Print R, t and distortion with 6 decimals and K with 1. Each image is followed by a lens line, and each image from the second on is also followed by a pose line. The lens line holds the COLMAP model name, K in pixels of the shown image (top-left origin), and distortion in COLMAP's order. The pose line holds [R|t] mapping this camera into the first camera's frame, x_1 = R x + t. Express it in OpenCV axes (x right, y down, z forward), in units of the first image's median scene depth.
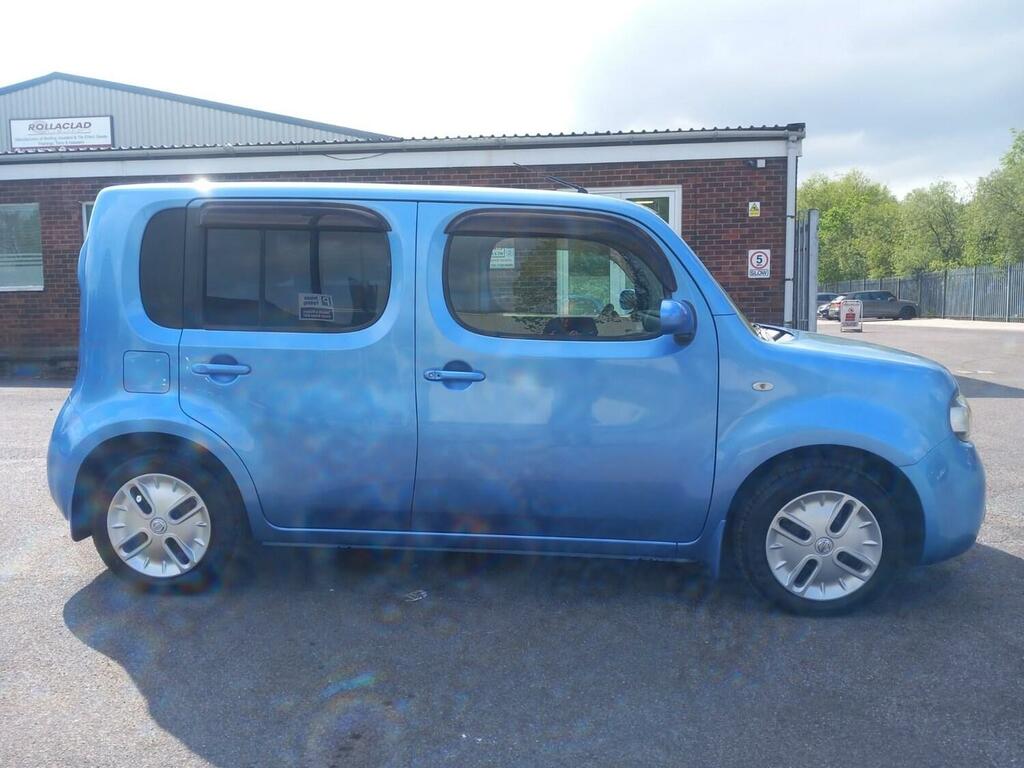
lens RADIAL K [[805.5, 0, 527.3], [0, 805.5, 381.4], [0, 0, 1]] dist [0.053506, -0.084646]
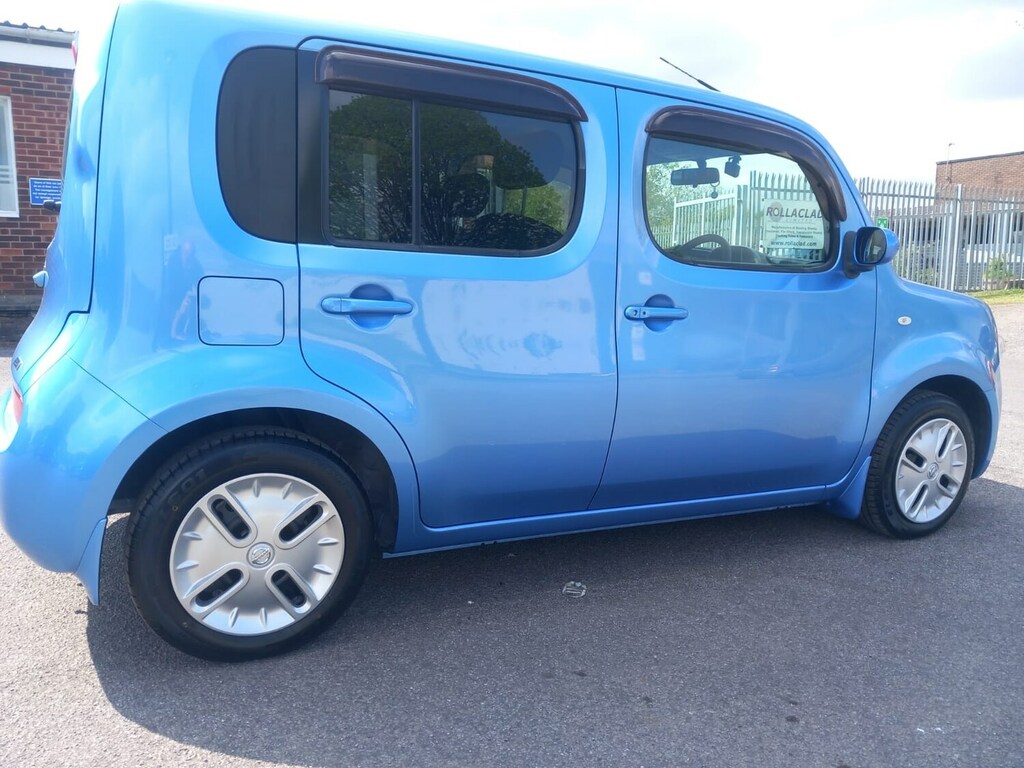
lens RADIAL K [[805.5, 0, 527.3], [0, 805.5, 381.4], [0, 0, 1]] dist [0.053506, -0.084646]
pose [[0.853748, -0.051307, 0.518152, -0.608145], [0.022984, 0.997877, 0.060940, 0.008752], [-0.520178, -0.040118, 0.853115, 0.361311]]
